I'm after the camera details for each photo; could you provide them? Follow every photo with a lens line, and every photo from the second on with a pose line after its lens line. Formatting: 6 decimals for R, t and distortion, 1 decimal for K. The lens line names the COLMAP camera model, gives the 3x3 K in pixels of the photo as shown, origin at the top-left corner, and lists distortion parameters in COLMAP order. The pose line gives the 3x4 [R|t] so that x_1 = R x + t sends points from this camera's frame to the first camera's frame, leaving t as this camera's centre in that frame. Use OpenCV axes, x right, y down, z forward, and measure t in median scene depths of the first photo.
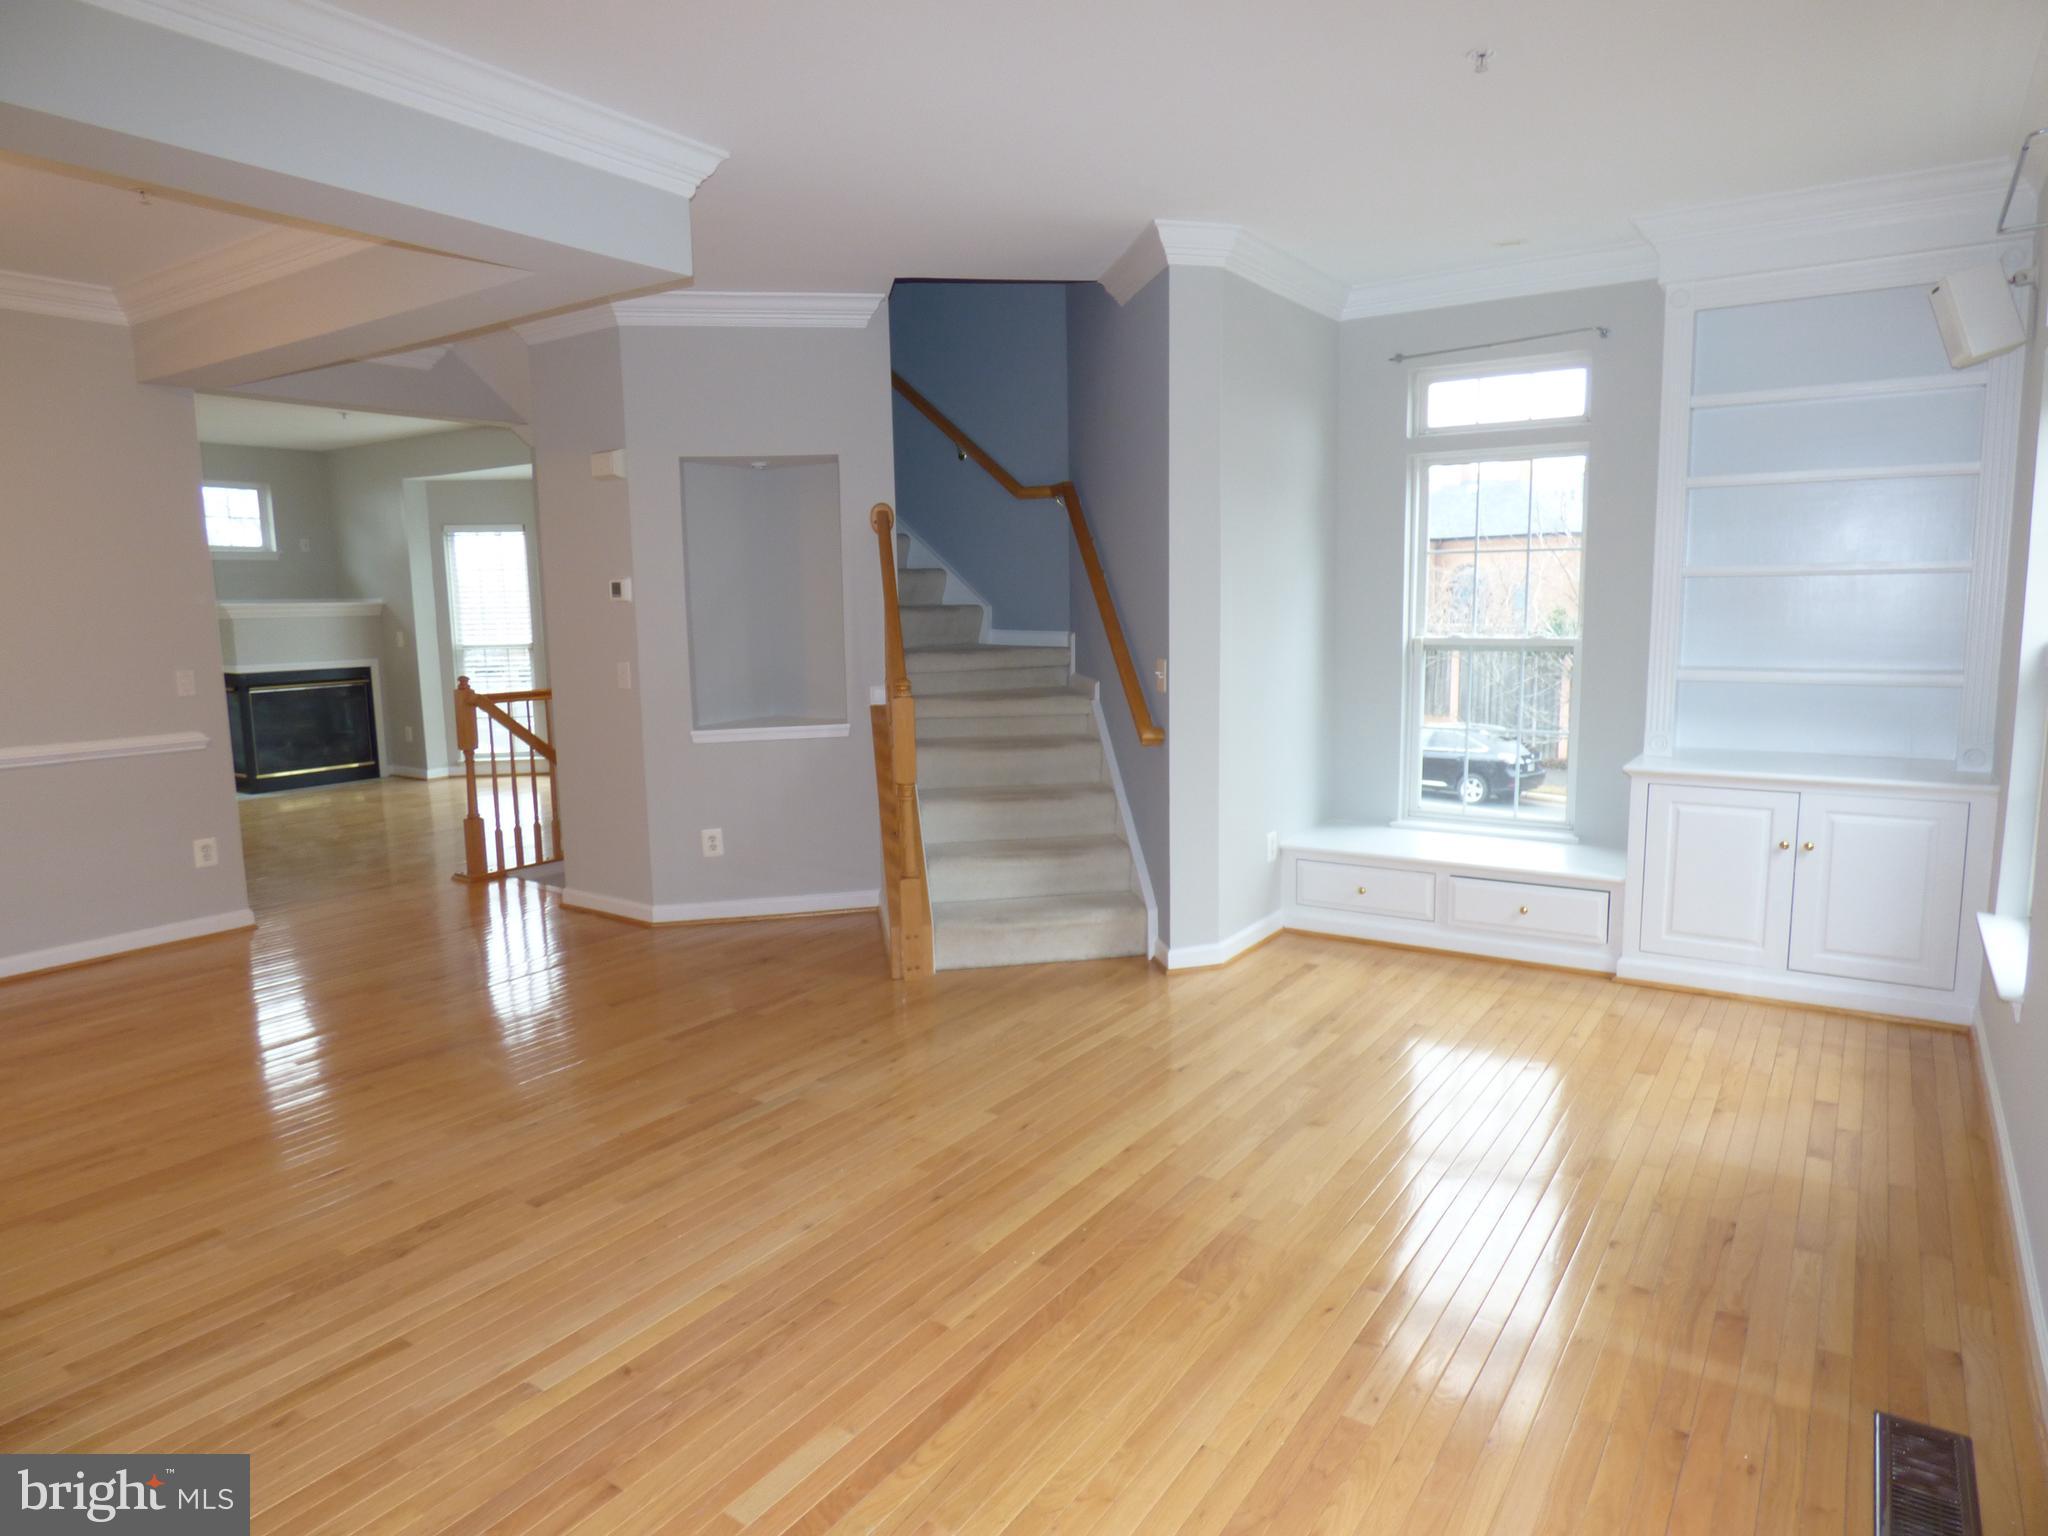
lens RADIAL K [[1217.5, 0, 1025.7], [0, 1217.5, 768.0], [0, 0, 1]] dist [-0.012747, 0.004387]
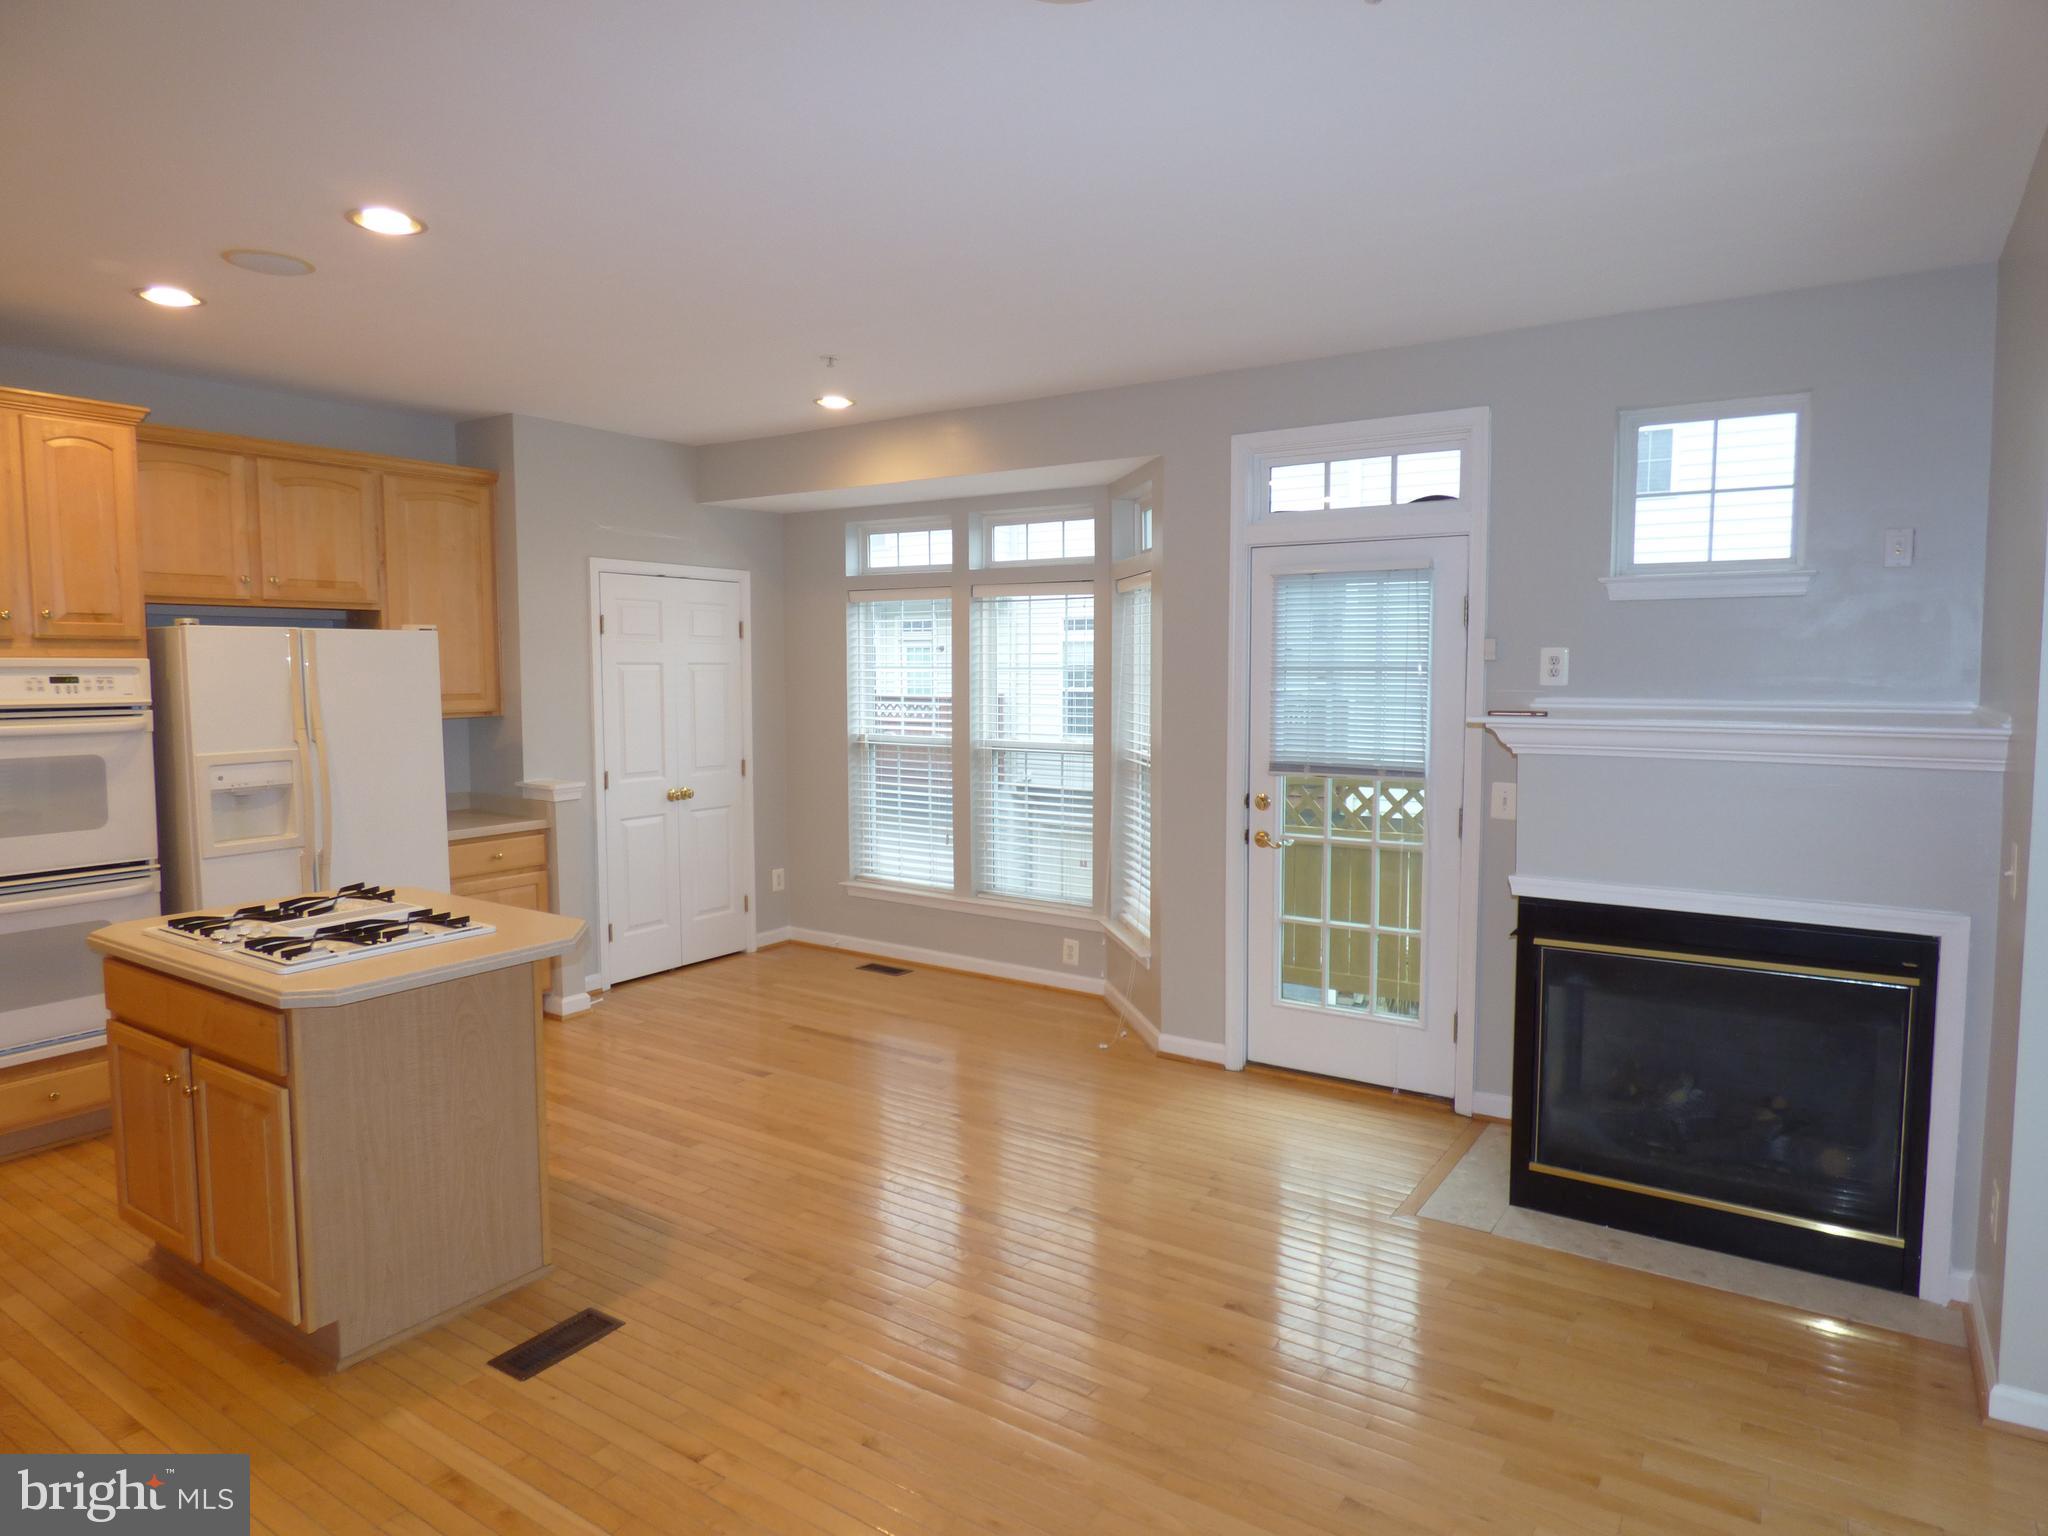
lens RADIAL K [[1217.5, 0, 1029.4], [0, 1217.5, 774.0], [0, 0, 1]] dist [-0.012747, 0.004387]
pose [[0.013004, 0.105488, -0.994336, -0.254478], [-0.142085, 0.984524, 0.102589, -0.122122], [0.989769, 0.139946, 0.027791, 0.768266]]
